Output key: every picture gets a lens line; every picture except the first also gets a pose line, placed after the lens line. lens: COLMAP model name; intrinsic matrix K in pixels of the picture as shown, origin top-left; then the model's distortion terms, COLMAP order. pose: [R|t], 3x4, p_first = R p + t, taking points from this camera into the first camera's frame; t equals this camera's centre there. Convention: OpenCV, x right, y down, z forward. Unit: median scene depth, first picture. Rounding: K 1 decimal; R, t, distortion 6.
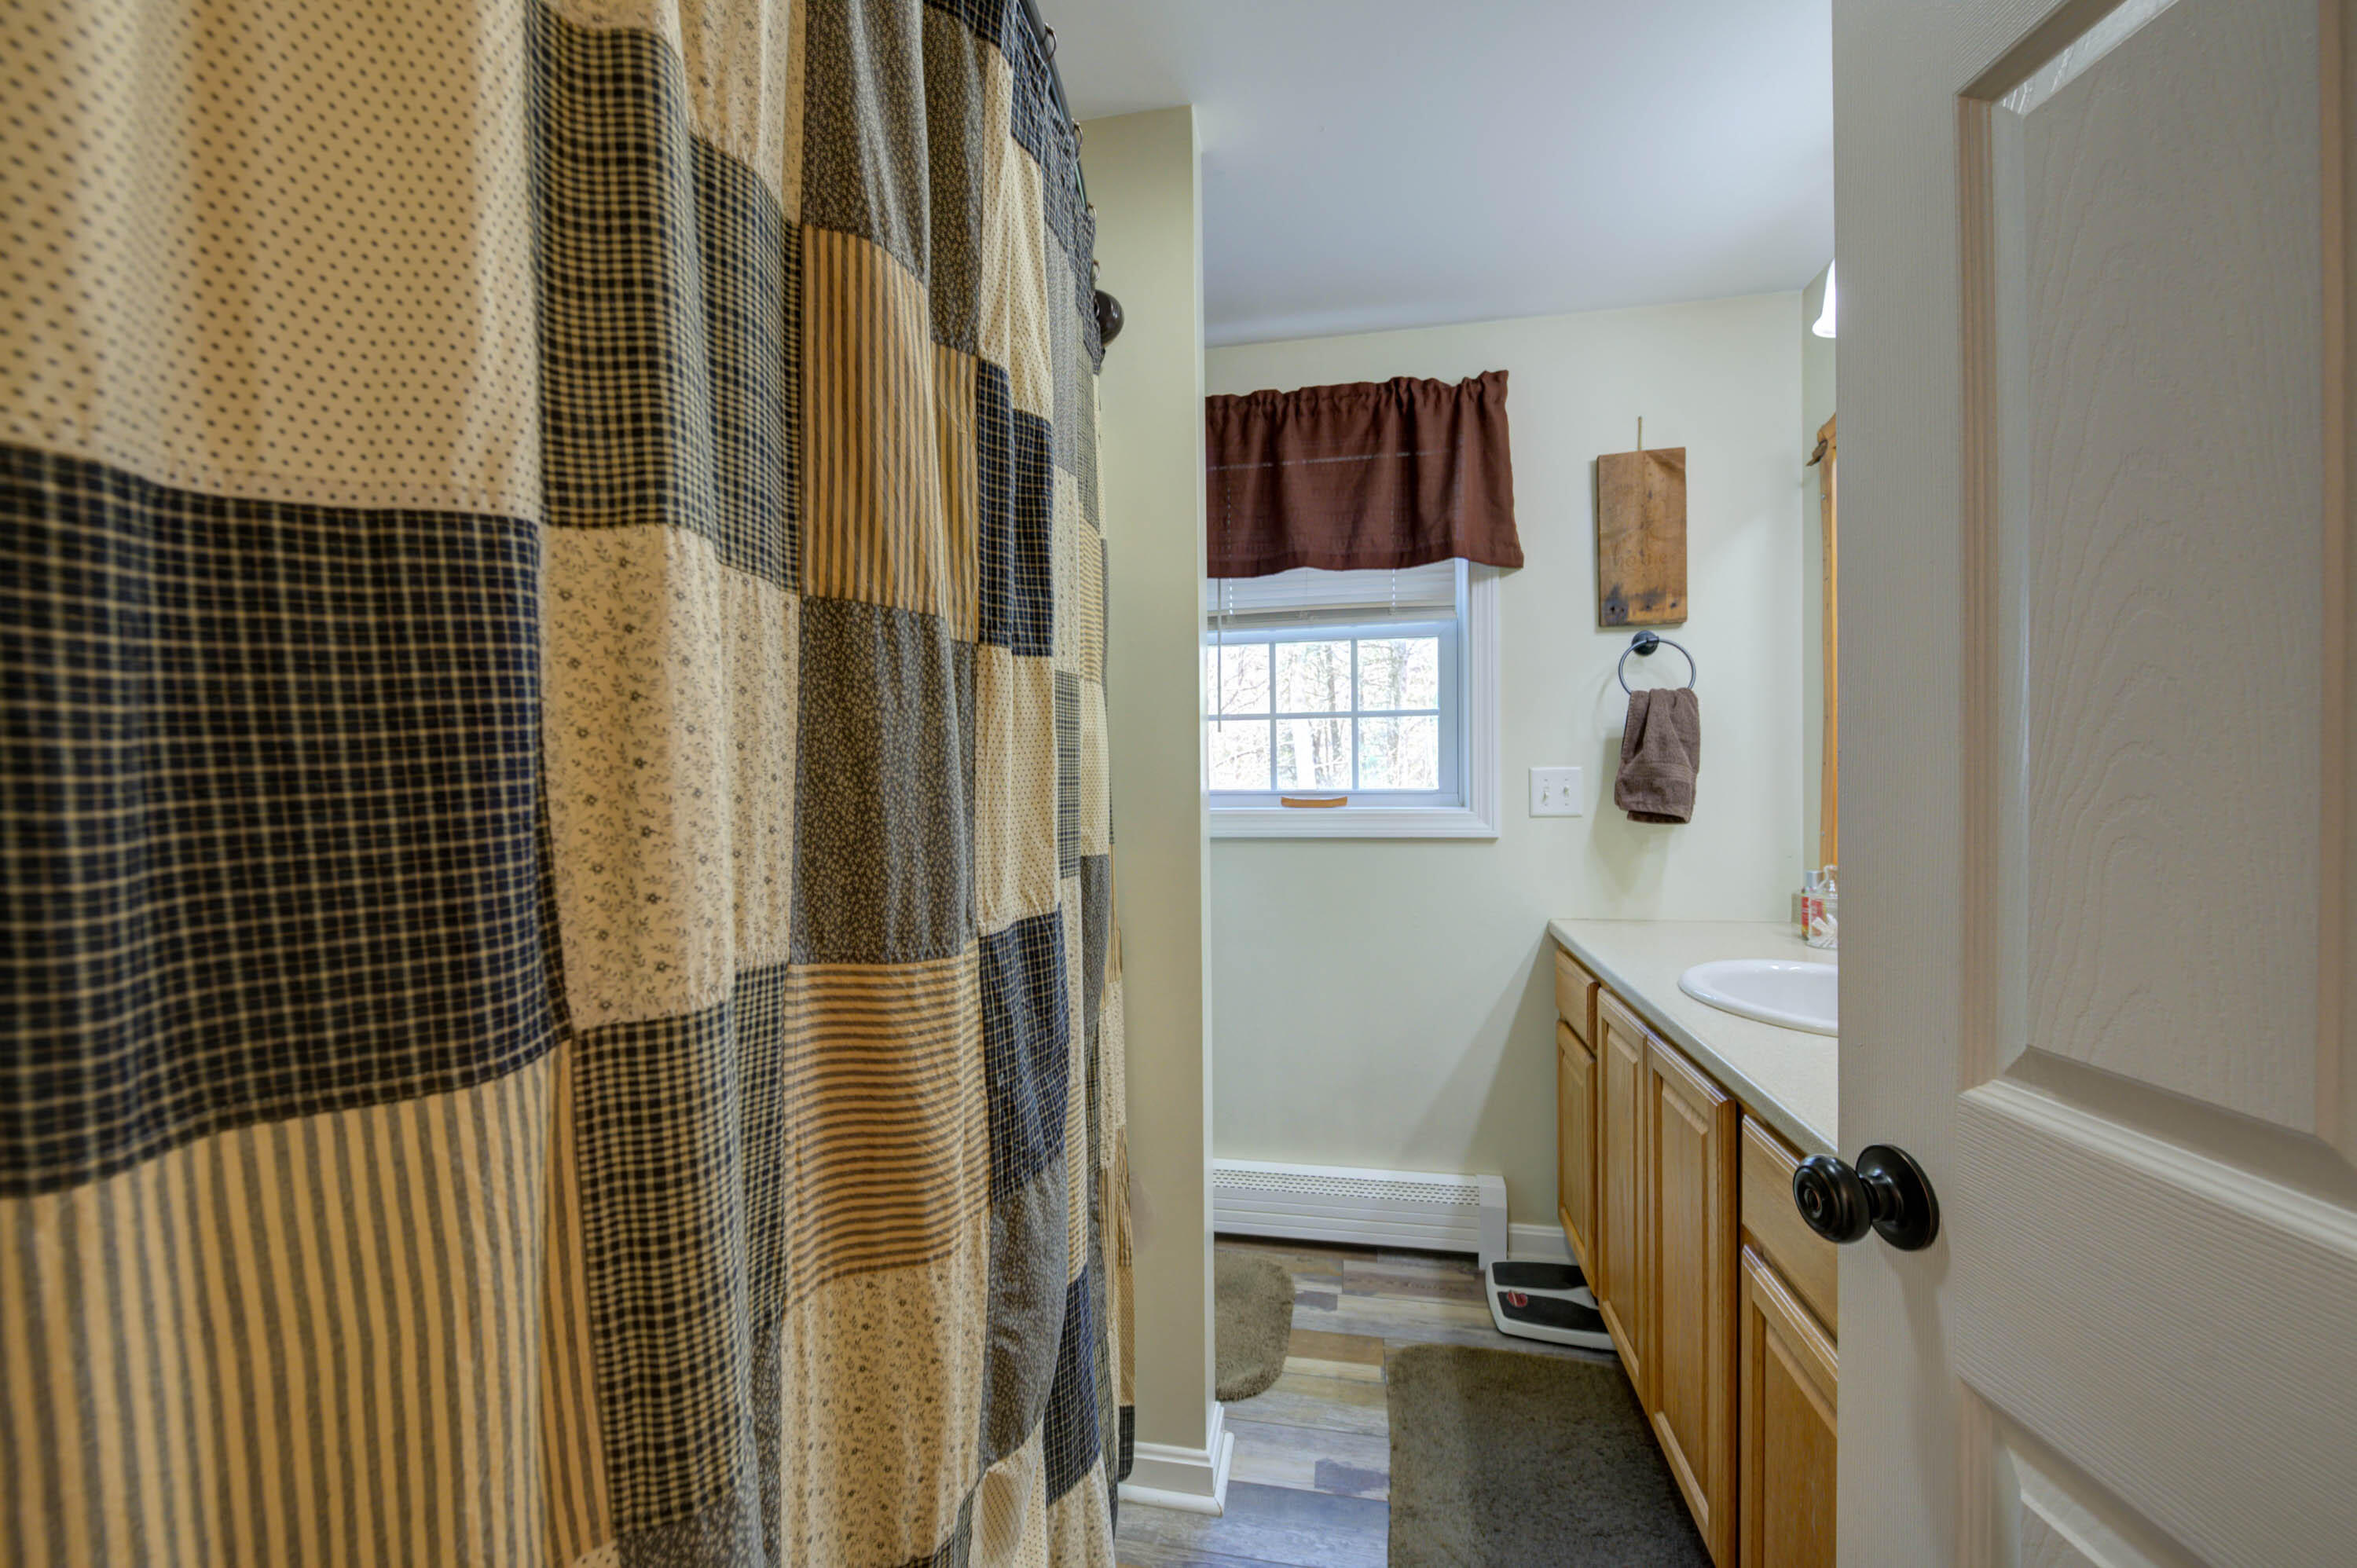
lens RADIAL K [[939.9, 0, 1180.9], [0, 939.9, 786.7], [0, 0, 1]] dist [-0.001761, -0.000367]
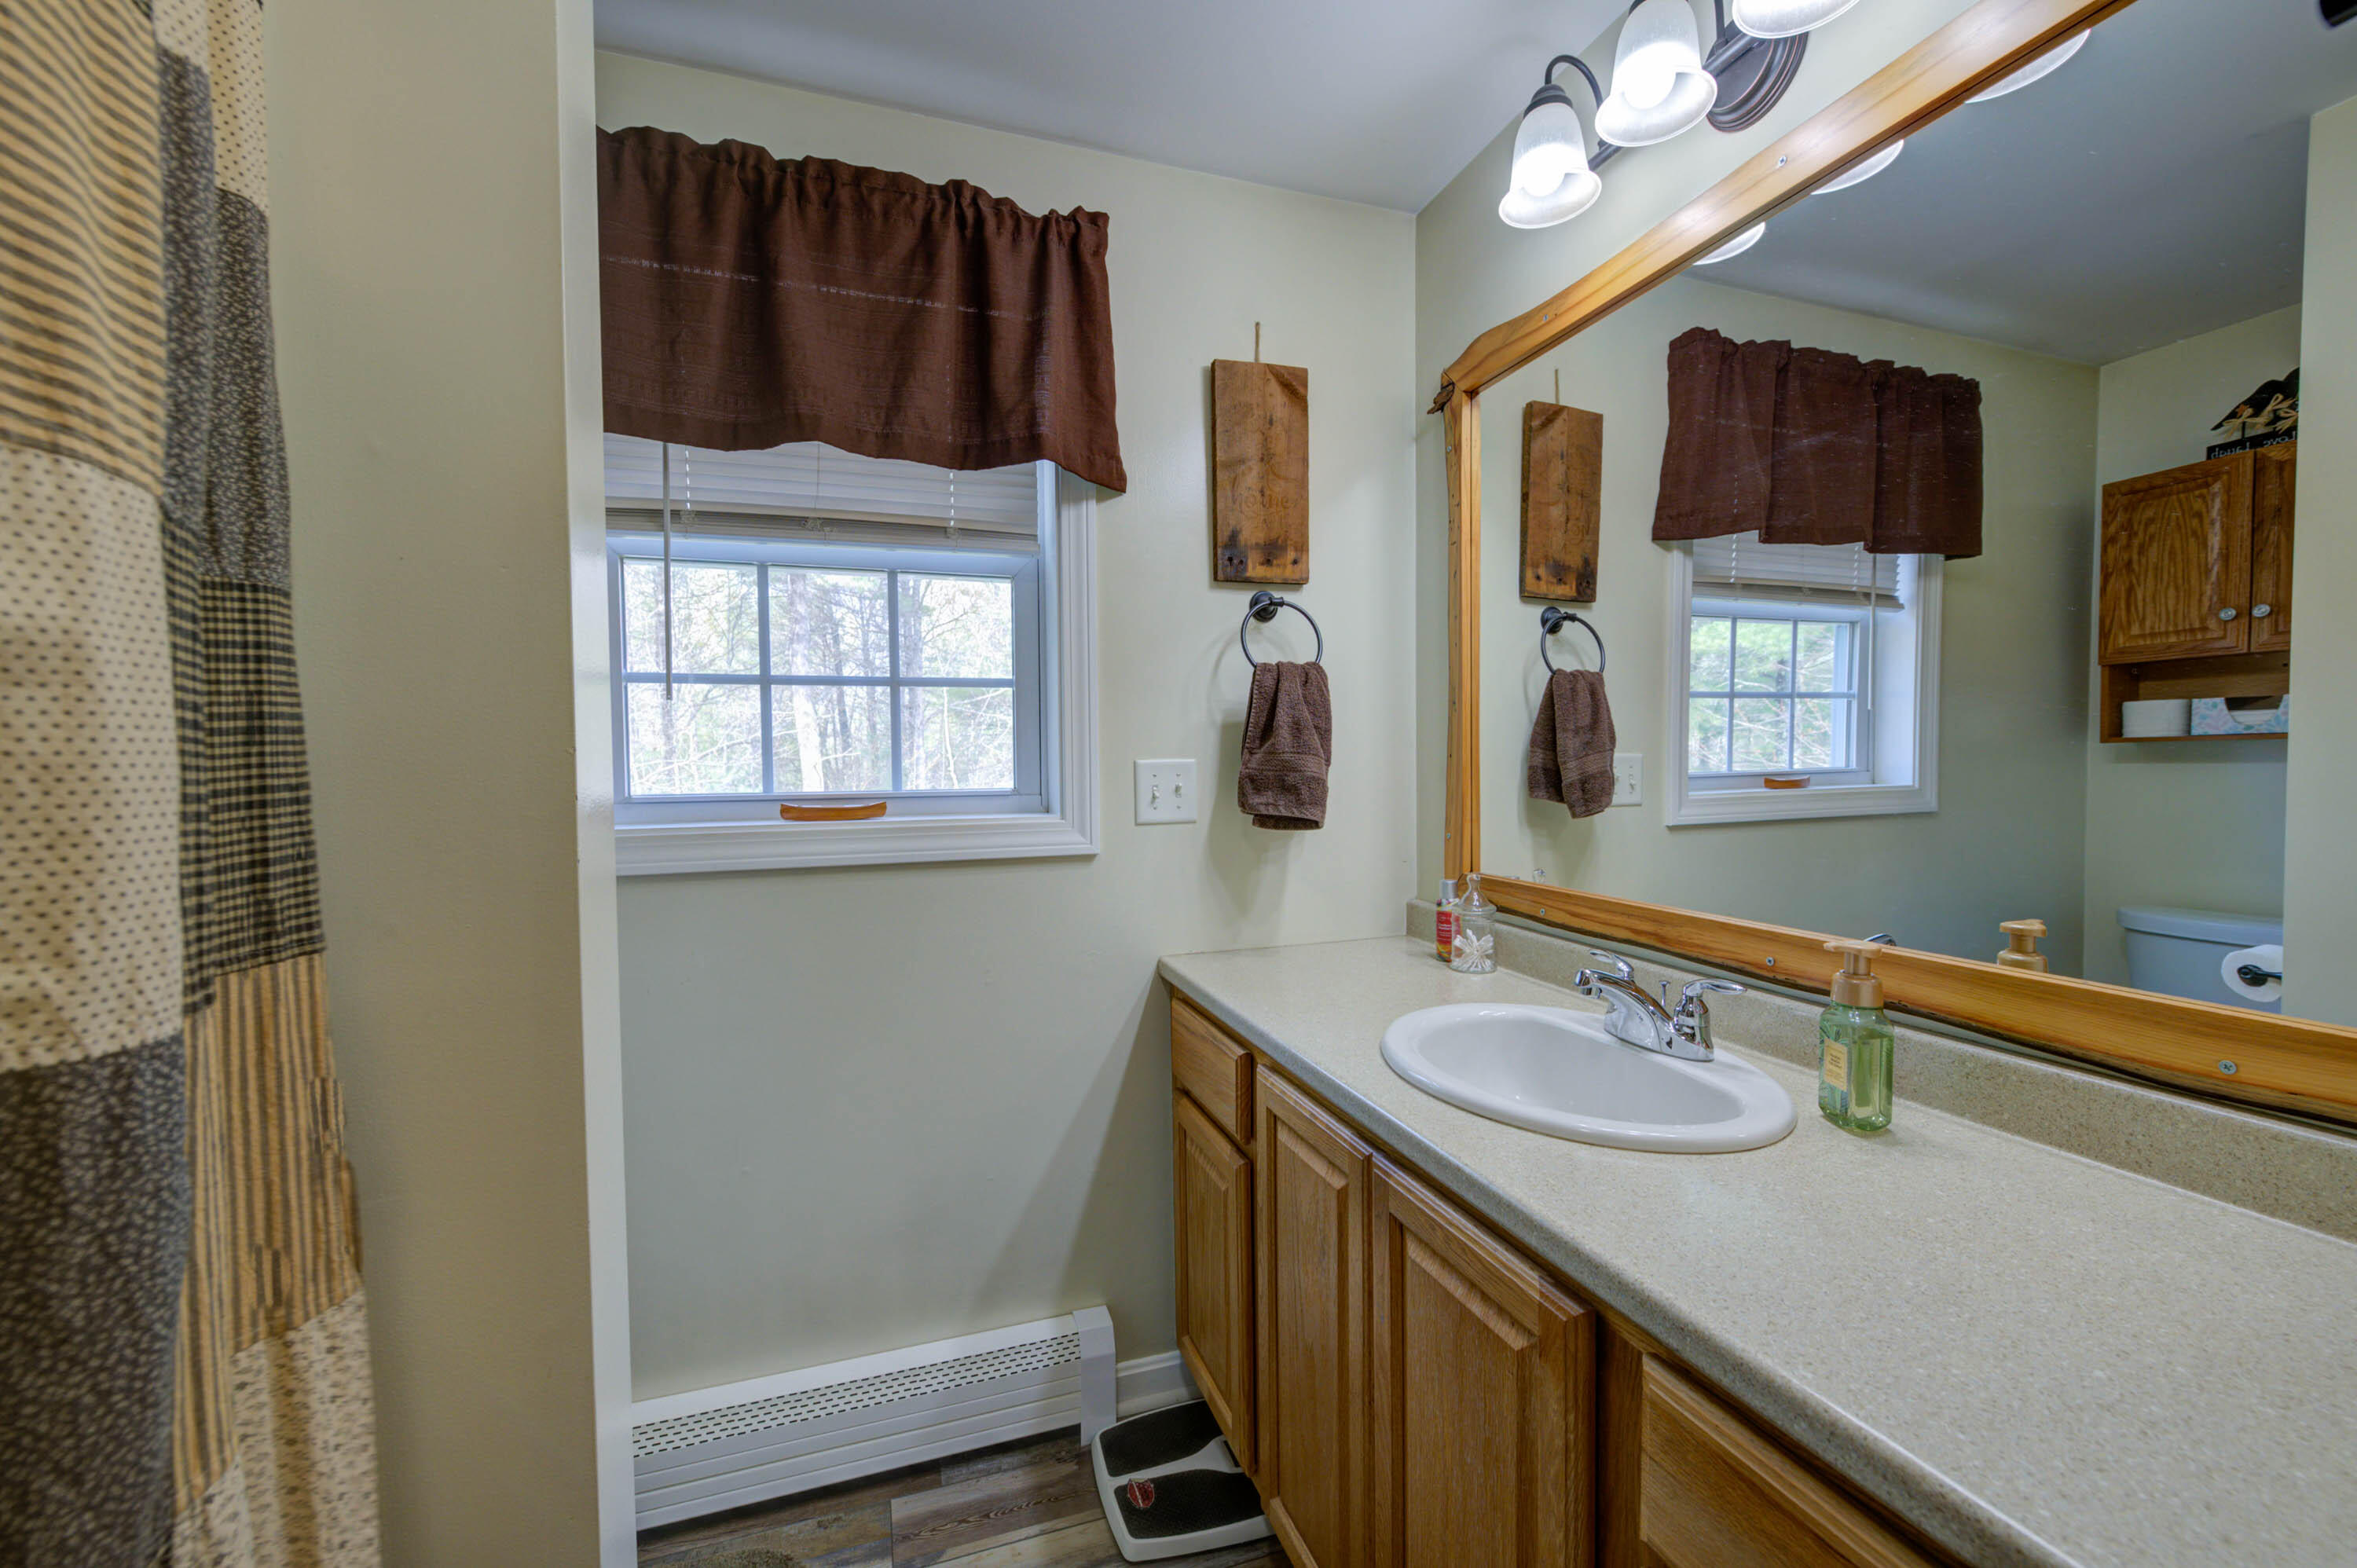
lens RADIAL K [[939.9, 0, 1180.9], [0, 939.9, 786.7], [0, 0, 1]] dist [-0.001761, -0.000367]
pose [[0.873726, -0.012373, 0.486262, 0.036401], [0.008673, 0.999914, 0.009859, -0.005993], [-0.486342, -0.004397, 0.873758, 0.330202]]
